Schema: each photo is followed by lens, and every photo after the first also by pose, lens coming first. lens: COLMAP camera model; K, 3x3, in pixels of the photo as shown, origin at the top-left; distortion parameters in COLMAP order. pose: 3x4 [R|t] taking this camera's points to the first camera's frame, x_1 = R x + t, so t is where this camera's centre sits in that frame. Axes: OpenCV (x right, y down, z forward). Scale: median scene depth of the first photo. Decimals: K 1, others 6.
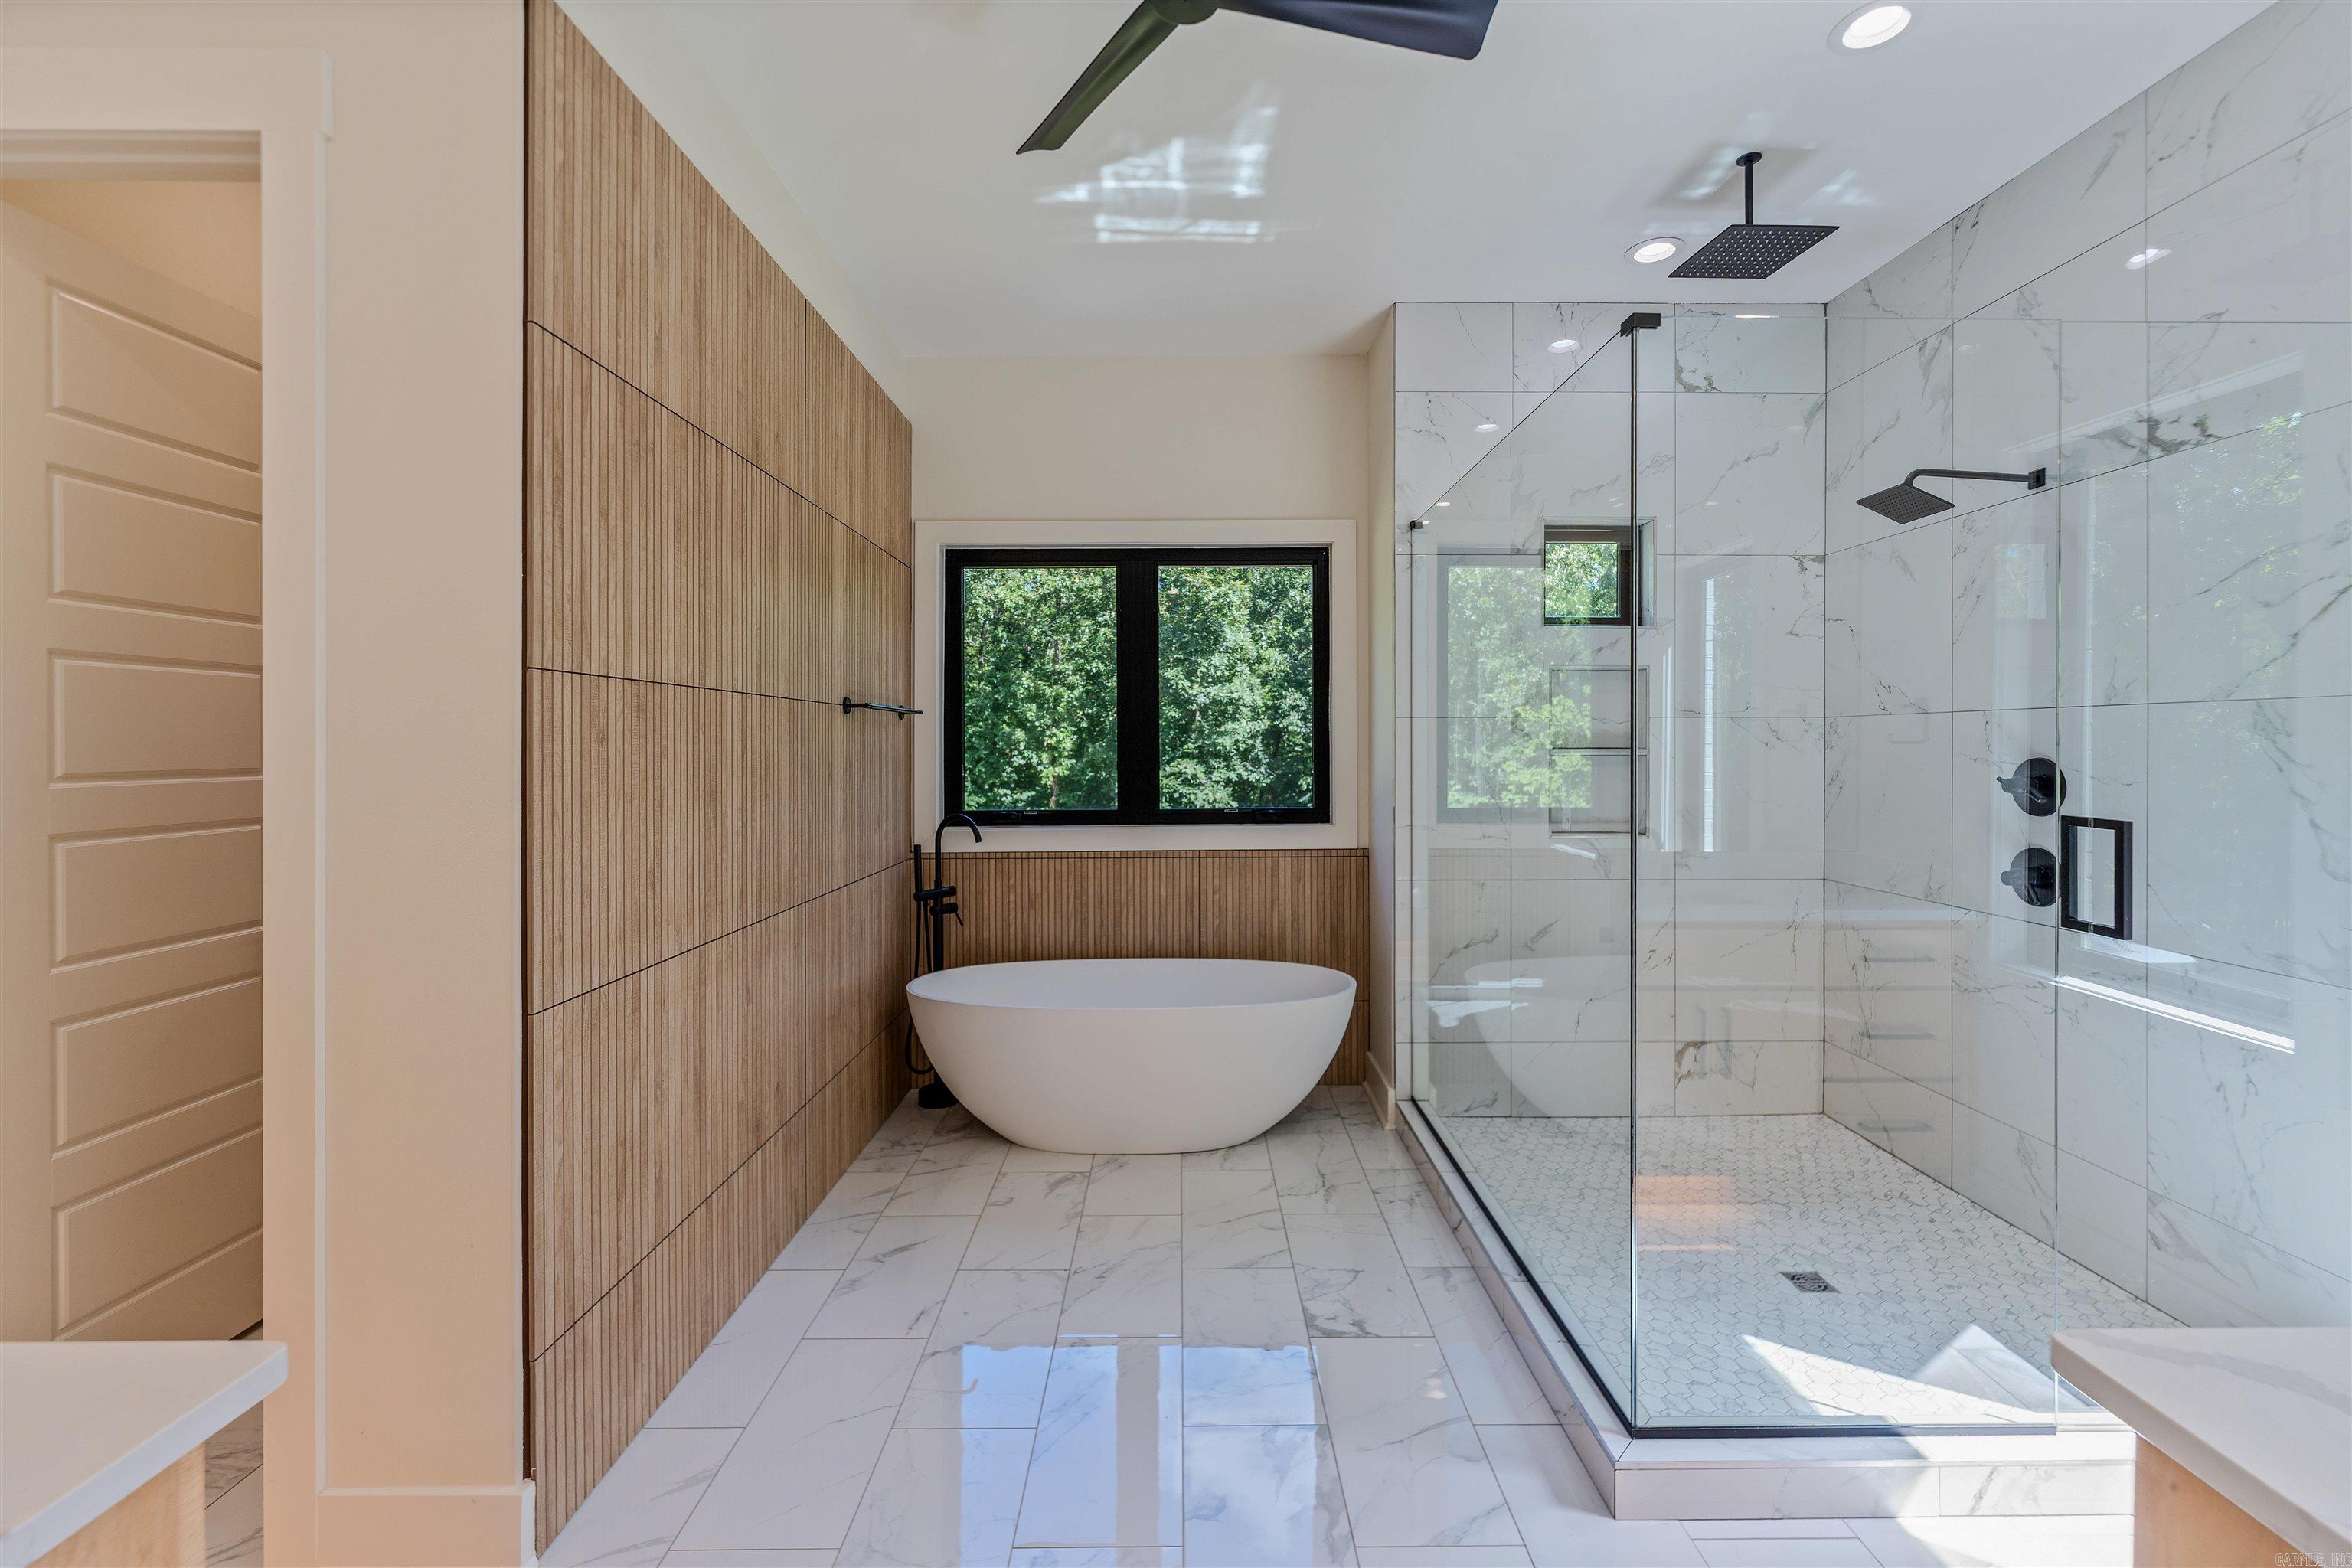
lens RADIAL K [[955.3, 0, 1180.7], [0, 955.3, 781.2], [0, 0, 1]] dist [-0.001320, -0.000517]
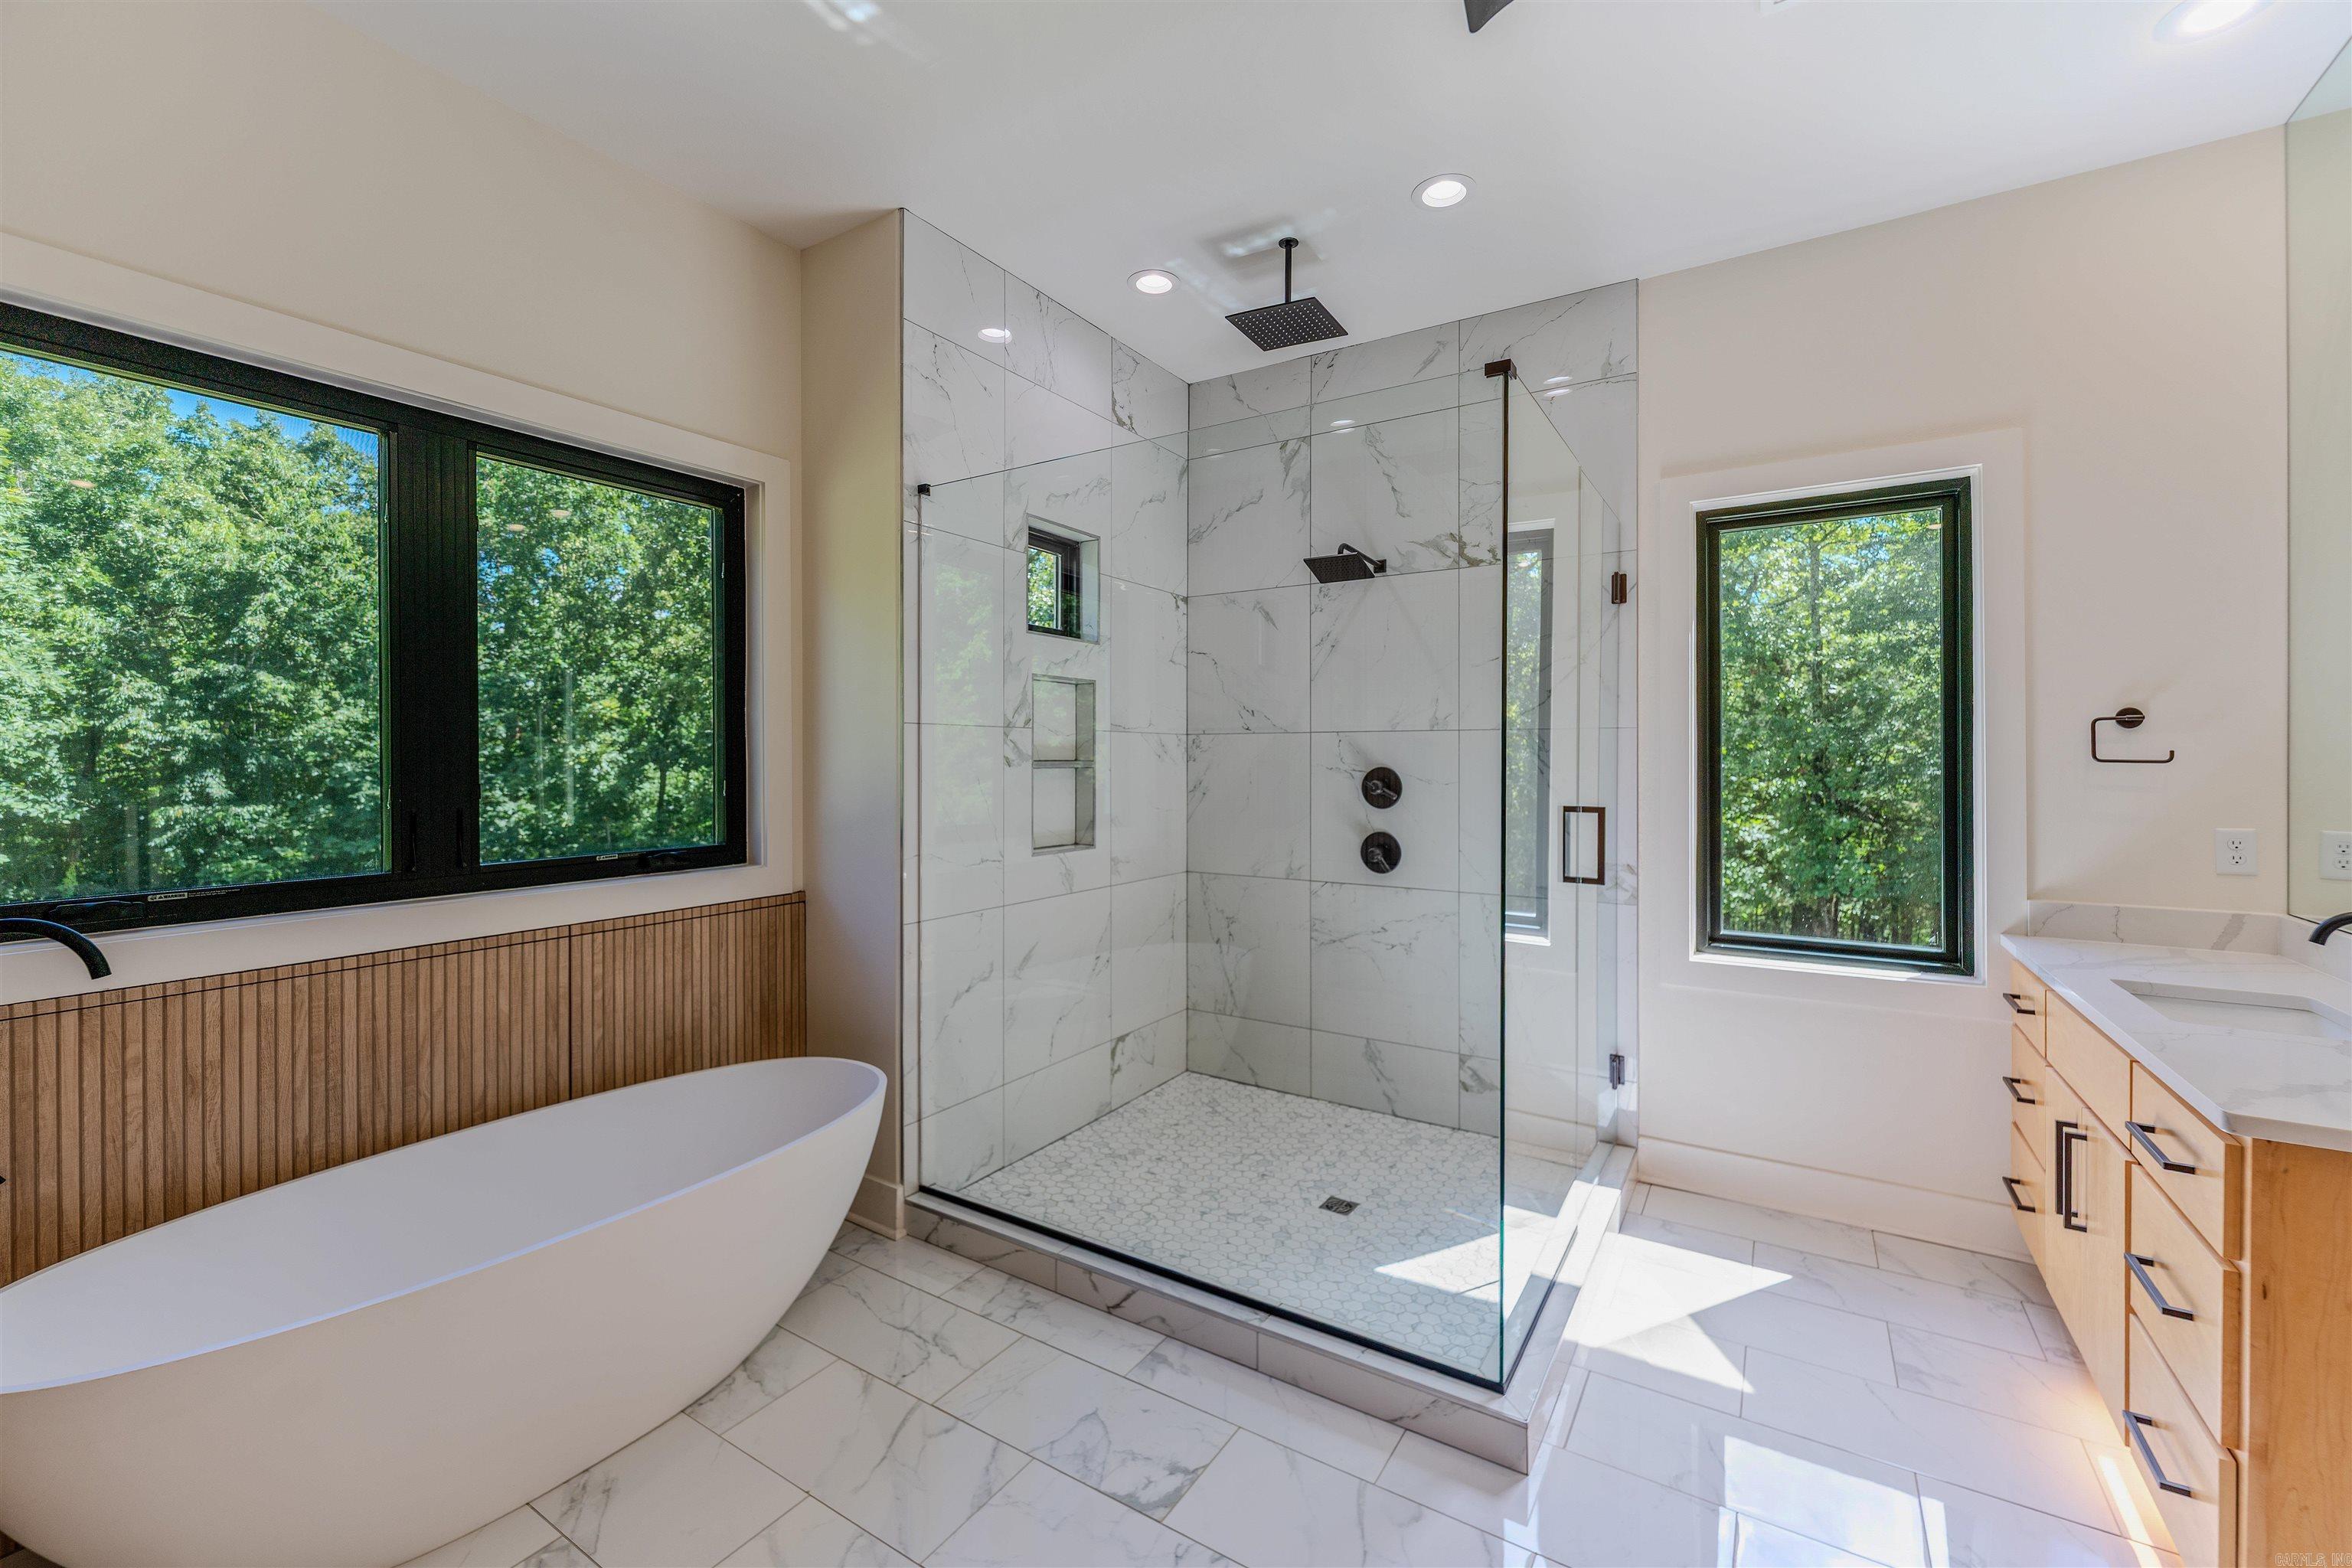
lens RADIAL K [[961.1, 0, 1176.0], [0, 961.1, 784.0], [0, 0, 1]] dist [0.000980, -0.000068]
pose [[0.542583, -0.021110, 0.839737, -0.323966], [0.031407, 0.999495, 0.004832, -0.011627], [-0.839415, 0.023752, 0.542972, 0.359520]]
